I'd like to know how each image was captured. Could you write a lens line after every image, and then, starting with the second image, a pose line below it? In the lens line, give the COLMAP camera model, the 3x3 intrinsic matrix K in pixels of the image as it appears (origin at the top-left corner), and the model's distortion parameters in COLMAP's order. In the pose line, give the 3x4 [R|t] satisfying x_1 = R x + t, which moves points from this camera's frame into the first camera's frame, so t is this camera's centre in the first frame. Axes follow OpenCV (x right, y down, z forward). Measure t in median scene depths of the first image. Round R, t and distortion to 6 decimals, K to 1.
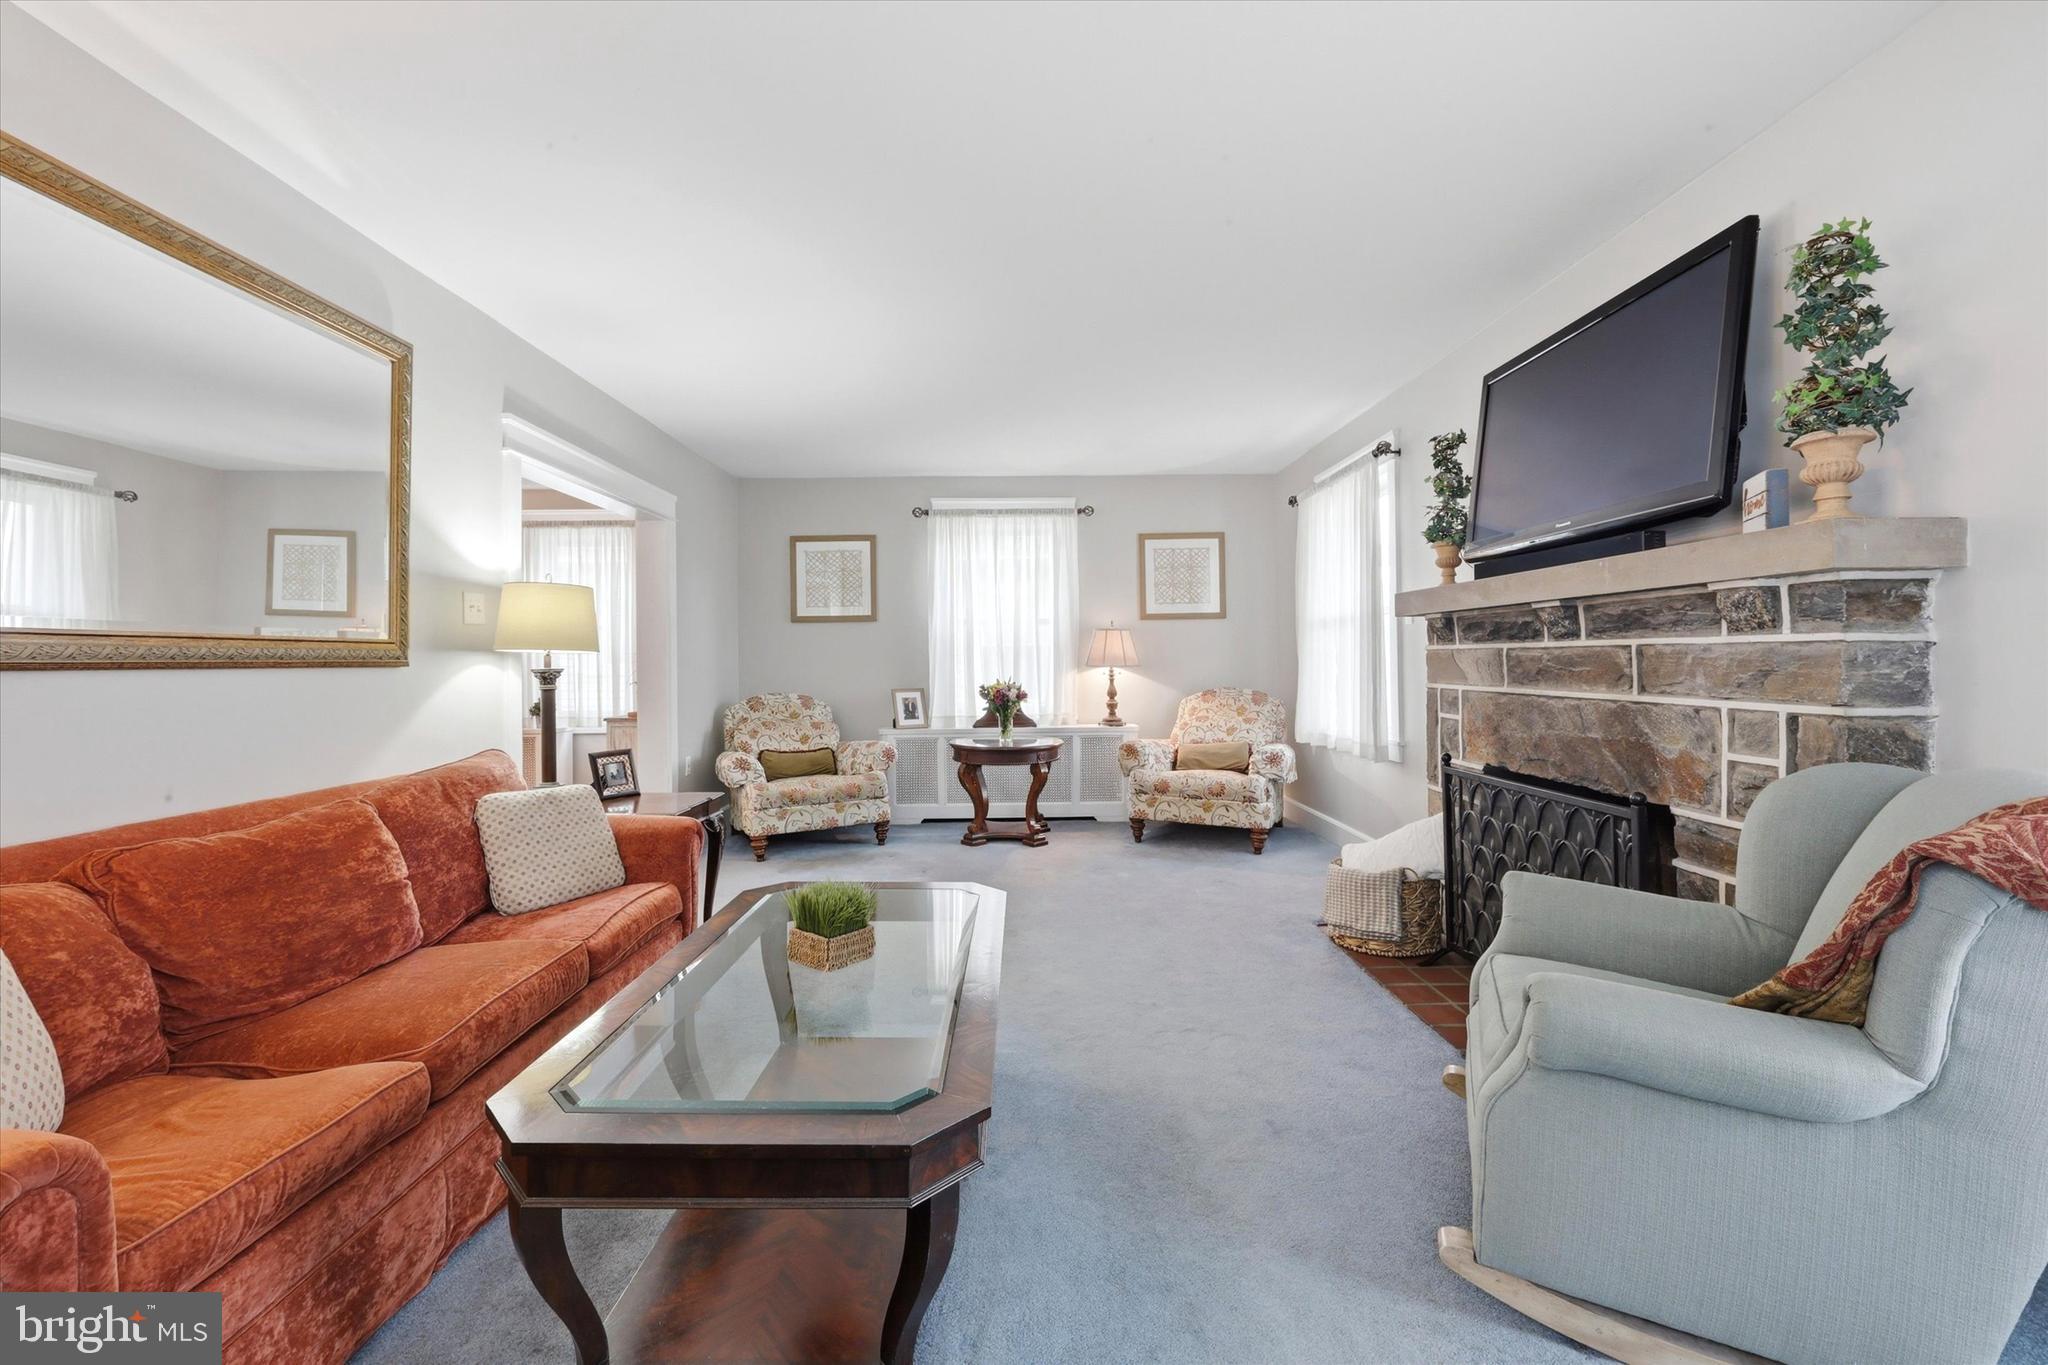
lens RADIAL K [[838.5, 0, 1021.9], [0, 838.5, 665.1], [0, 0, 1]] dist [0.000398, -0.000023]
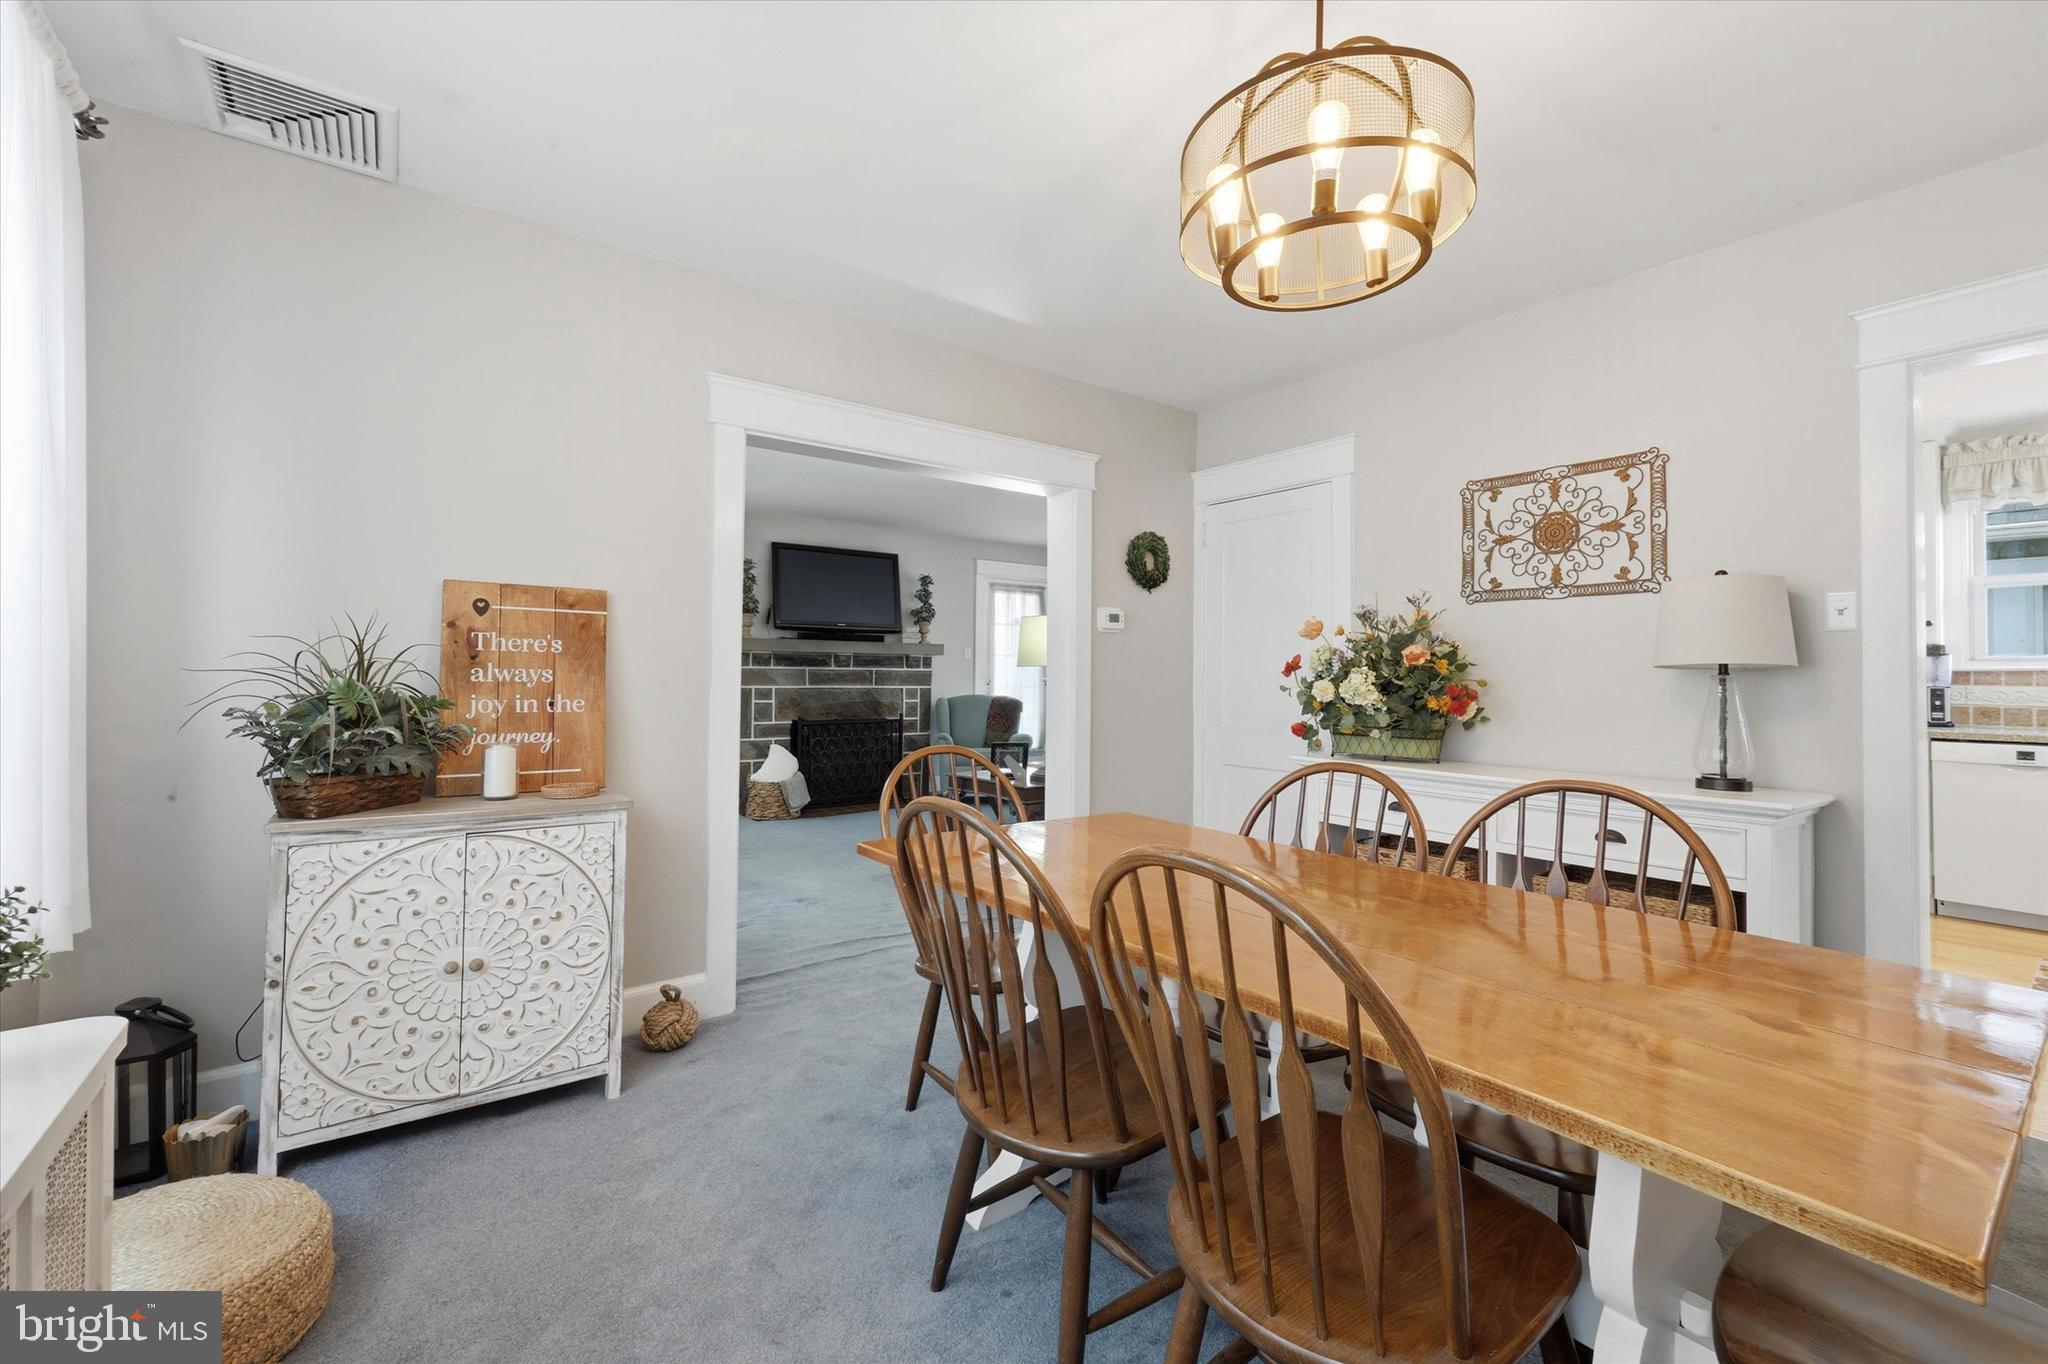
lens RADIAL K [[838.5, 0, 1018.5], [0, 838.5, 663.1], [0, 0, 1]] dist [0.000398, -0.000023]
pose [[-0.582539, 0.011511, 0.812721, -1.998593], [-0.001140, 0.999887, -0.014979, -0.003599], [-0.812802, -0.009652, -0.582460, 2.226776]]
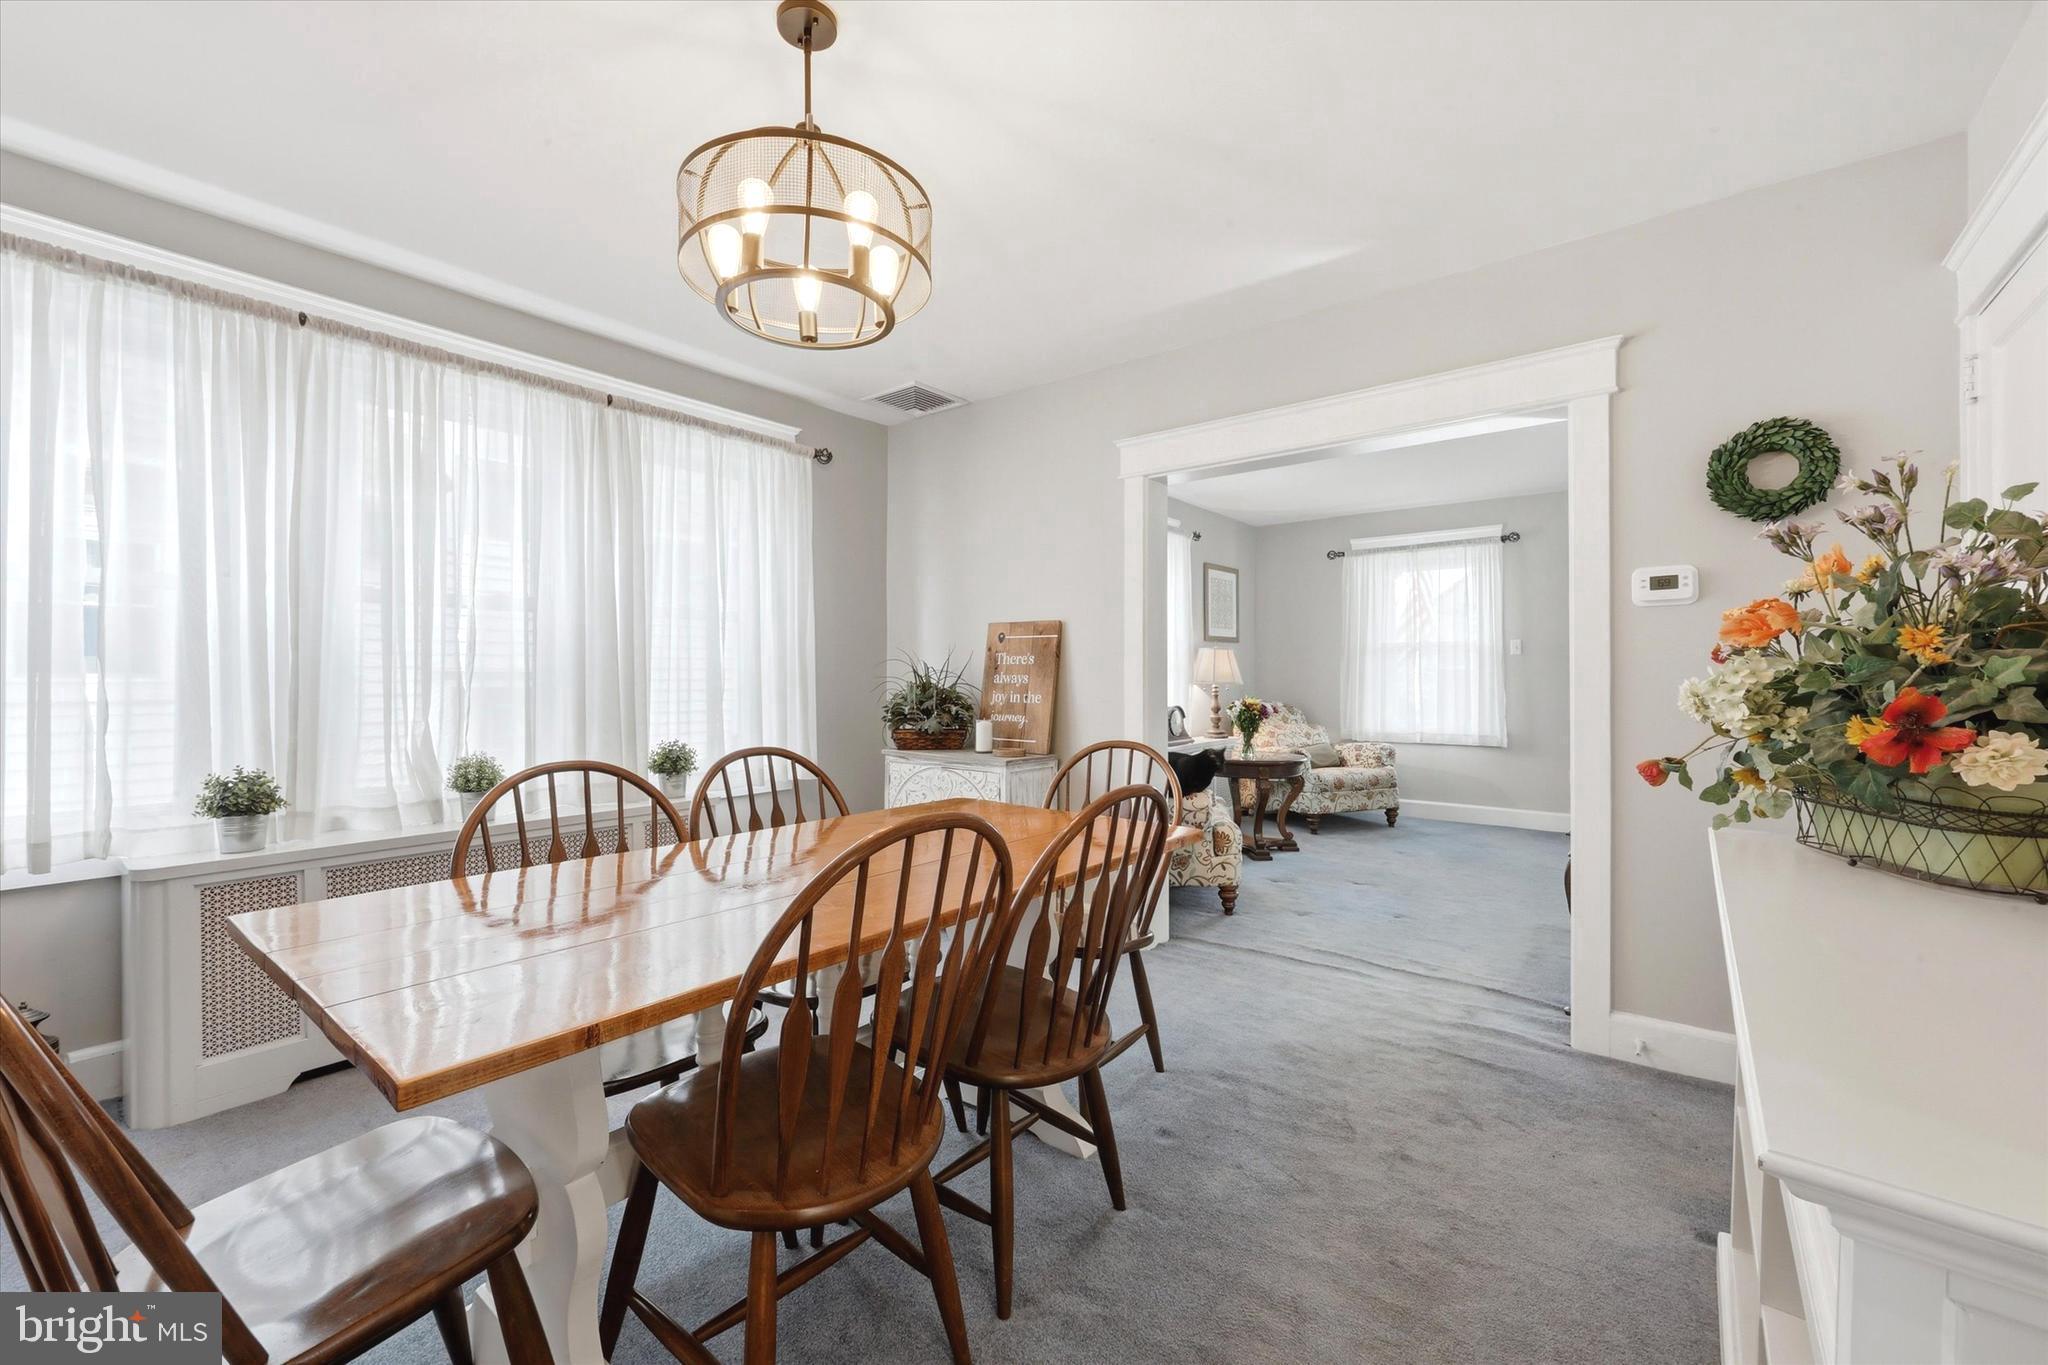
lens RADIAL K [[838.5, 0, 1004.7], [0, 838.5, 678.0], [0, 0, 1]] dist [0.000398, -0.000023]
pose [[0.640489, 0.004536, 0.767954, -2.072167], [0.001930, 0.999970, -0.007516, 0.005778], [-0.767965, 0.006296, 0.640461, 1.189437]]
